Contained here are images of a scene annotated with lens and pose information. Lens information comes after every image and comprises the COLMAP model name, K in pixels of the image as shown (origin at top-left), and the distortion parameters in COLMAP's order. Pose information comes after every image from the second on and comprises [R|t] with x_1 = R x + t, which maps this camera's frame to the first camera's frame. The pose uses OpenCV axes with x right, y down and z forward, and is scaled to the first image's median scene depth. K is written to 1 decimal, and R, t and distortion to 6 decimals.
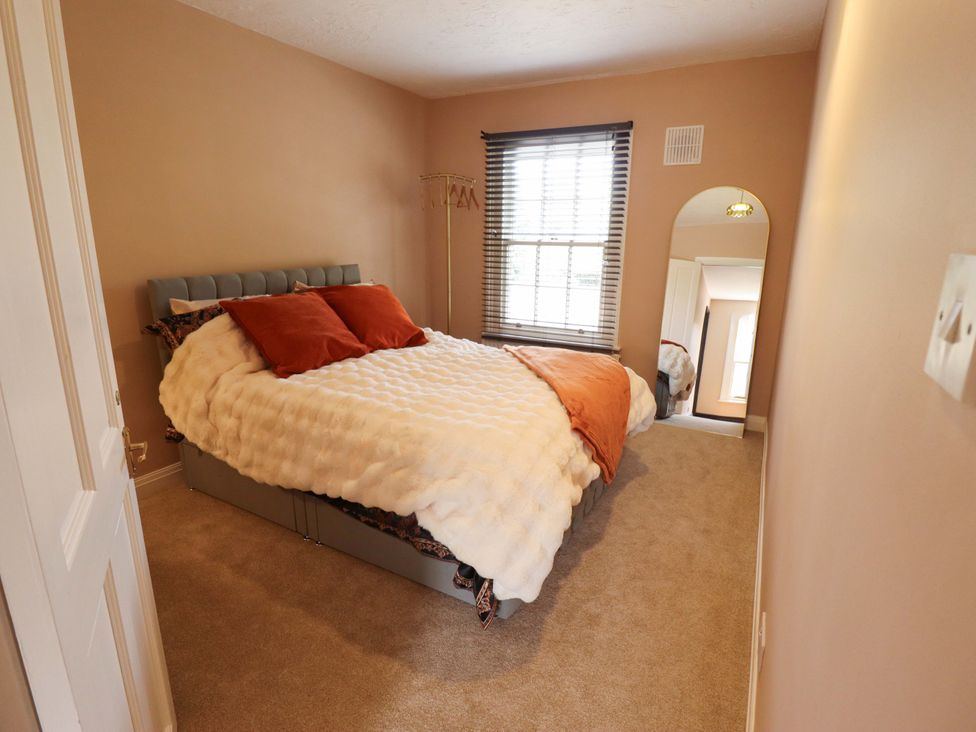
lens RADIAL K [[508.3, 0, 498.7], [0, 508.3, 359.4], [0, 0, 1]] dist [0.002250, -0.015654]
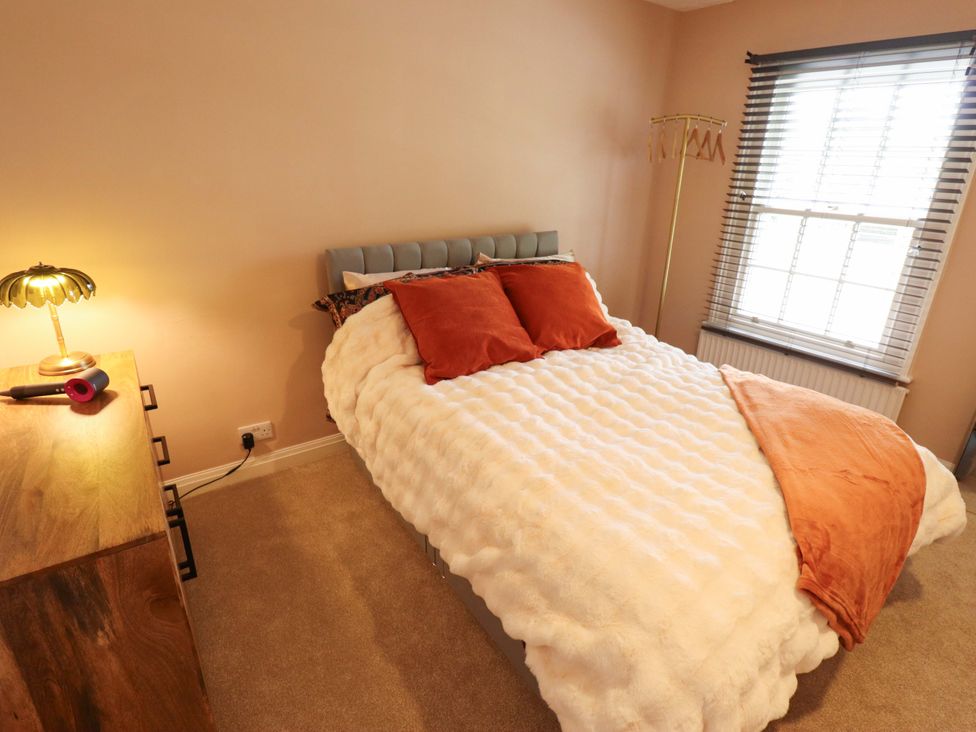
lens RADIAL K [[508.3, 0, 498.7], [0, 508.3, 359.4], [0, 0, 1]] dist [0.002250, -0.015654]
pose [[0.900557, 0.167430, -0.401203, 0.013177], [-0.117845, 0.982326, 0.145424, -0.111676], [0.418460, -0.083682, 0.904372, 0.219673]]
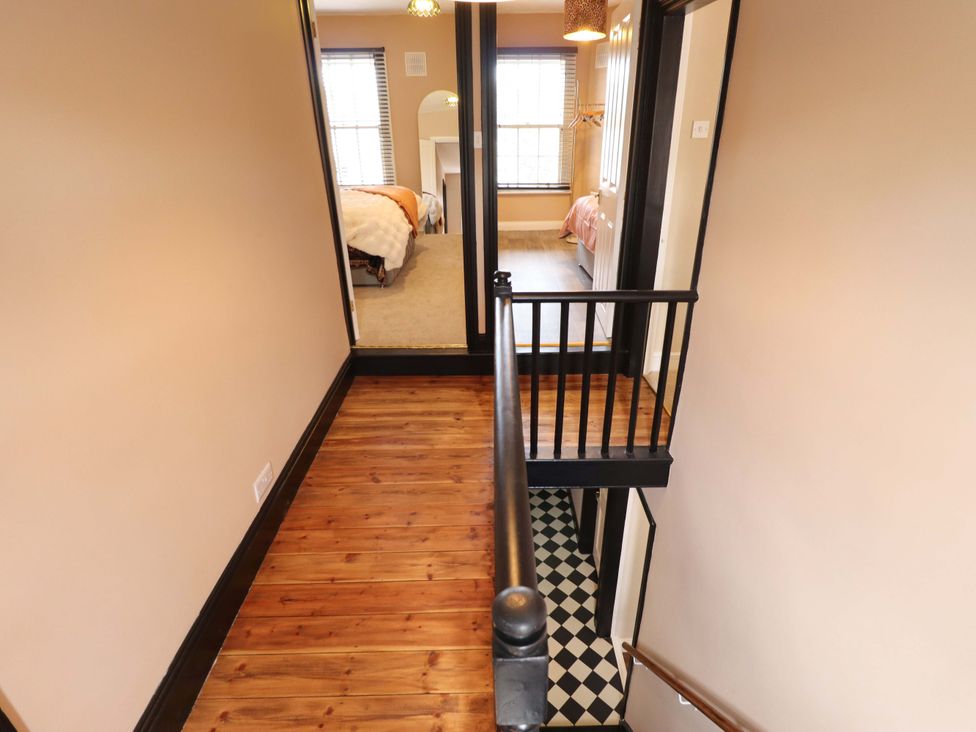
lens RADIAL K [[508.3, 0, 498.7], [0, 508.3, 359.4], [0, 0, 1]] dist [0.002250, -0.015654]
pose [[0.878602, -0.222179, 0.422724, -0.410122], [0.134685, 0.964533, 0.227015, 0.231363], [-0.458169, -0.142521, 0.877365, -0.944008]]
